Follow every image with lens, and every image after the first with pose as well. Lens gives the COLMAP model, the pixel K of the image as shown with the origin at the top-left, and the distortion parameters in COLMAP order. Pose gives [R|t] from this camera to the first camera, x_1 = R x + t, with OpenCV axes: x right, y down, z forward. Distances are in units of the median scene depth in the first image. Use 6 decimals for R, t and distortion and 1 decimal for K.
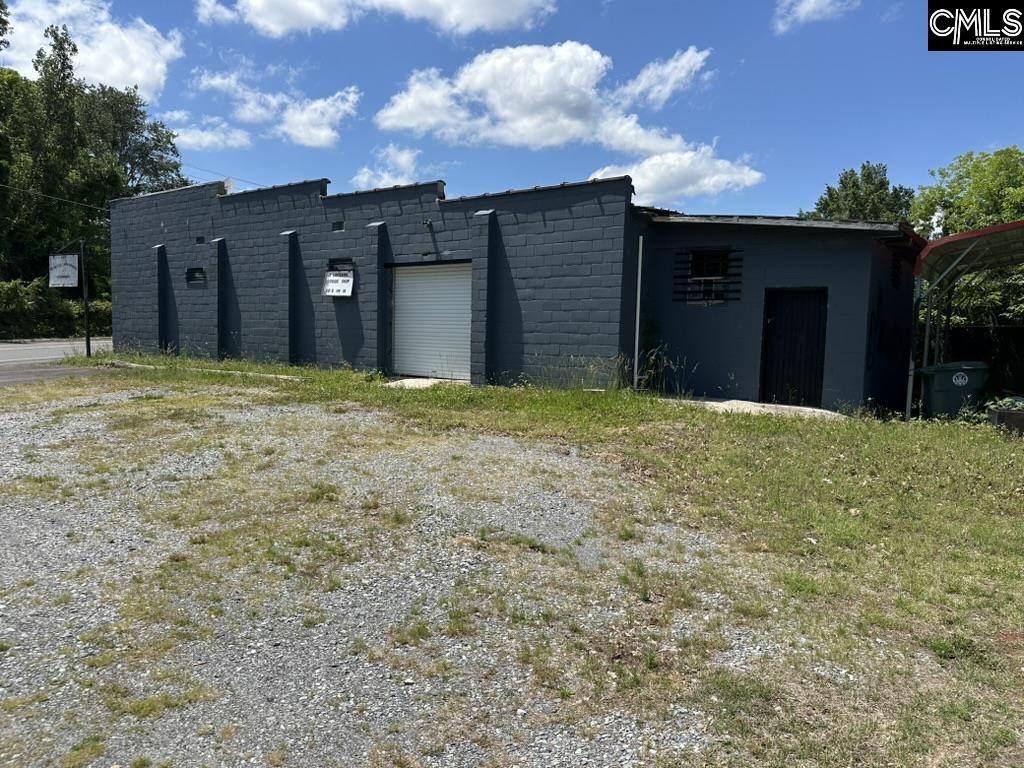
lens RADIAL K [[717.7, 0, 511.2], [0, 717.7, 383.1], [0, 0, 1]] dist [-0.004382, -0.001859]
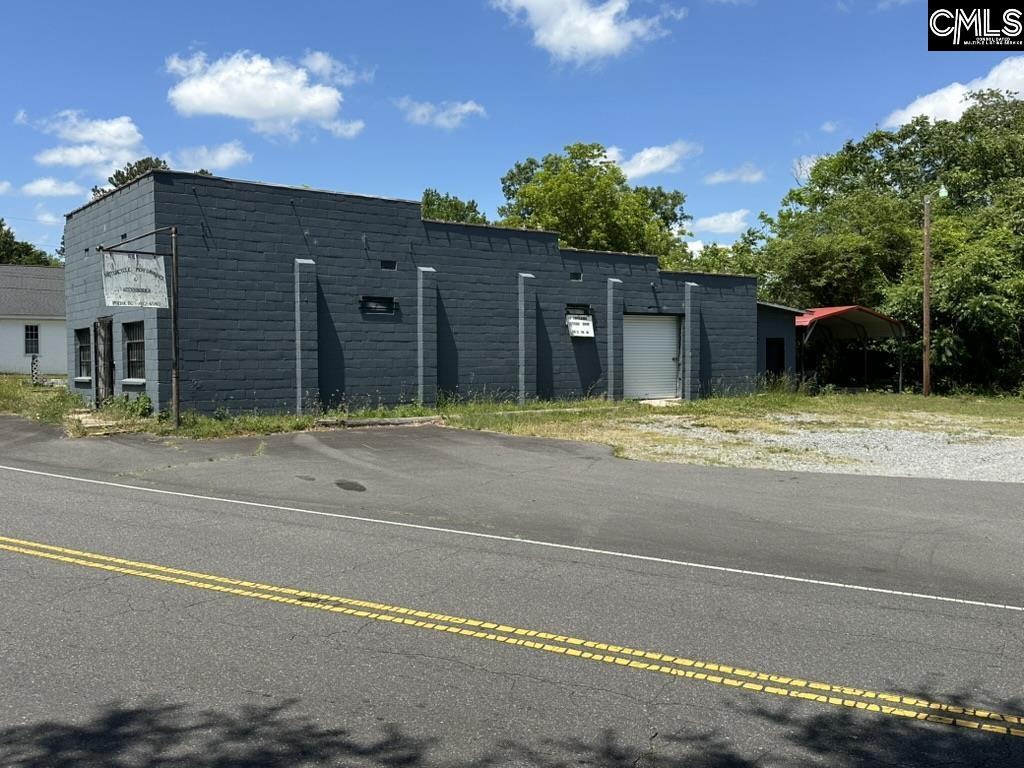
lens RADIAL K [[950.2, 0, 511.7], [0, 950.2, 385.1], [0, 0, 1]] dist [0.076712, 0.000000]
pose [[0.302111, -0.029020, 0.952831, -1.730410], [0.102510, 0.994729, -0.002207, -0.051769], [-0.947745, 0.098342, 0.303494, 0.649773]]
